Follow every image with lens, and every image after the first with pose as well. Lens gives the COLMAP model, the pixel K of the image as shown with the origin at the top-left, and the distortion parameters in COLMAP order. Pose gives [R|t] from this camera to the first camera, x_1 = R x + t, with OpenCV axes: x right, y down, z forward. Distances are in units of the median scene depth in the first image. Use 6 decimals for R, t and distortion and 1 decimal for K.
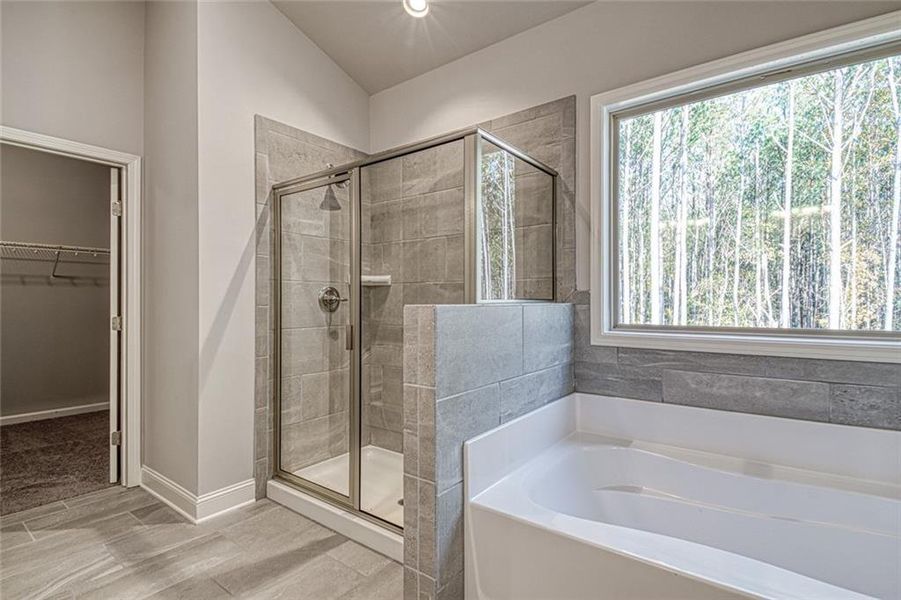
lens RADIAL K [[432.7, 0, 450.4], [0, 432.7, 300.2], [0, 0, 1]] dist [0.034254, -0.026465]
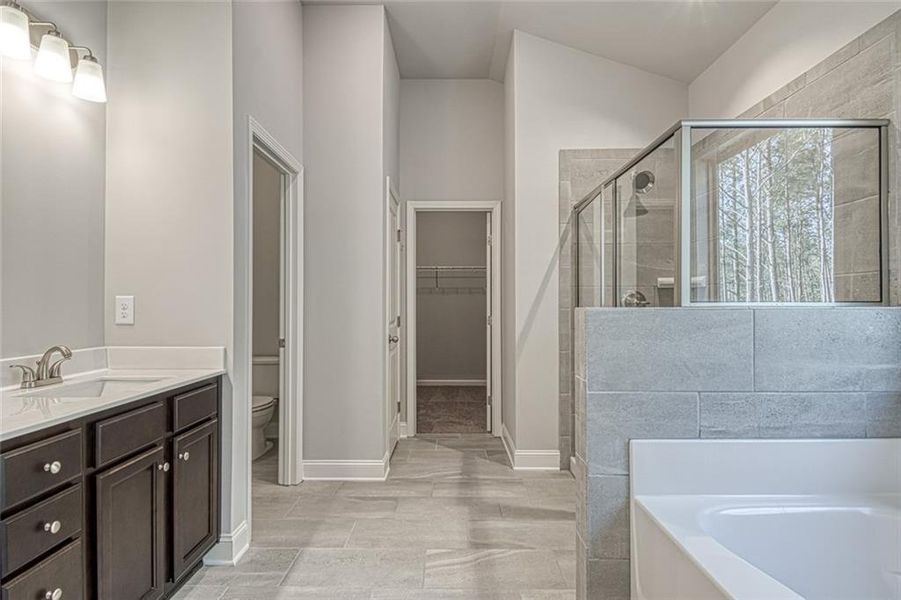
lens RADIAL K [[453.3, 0, 452.8], [0, 453.3, 301.5], [0, 0, 1]] dist [0.049977, -0.028122]
pose [[0.612828, -0.006795, -0.790187, 0.385902], [0.004366, 0.999977, -0.005213, -0.001069], [0.790204, -0.000255, 0.612844, -0.010157]]
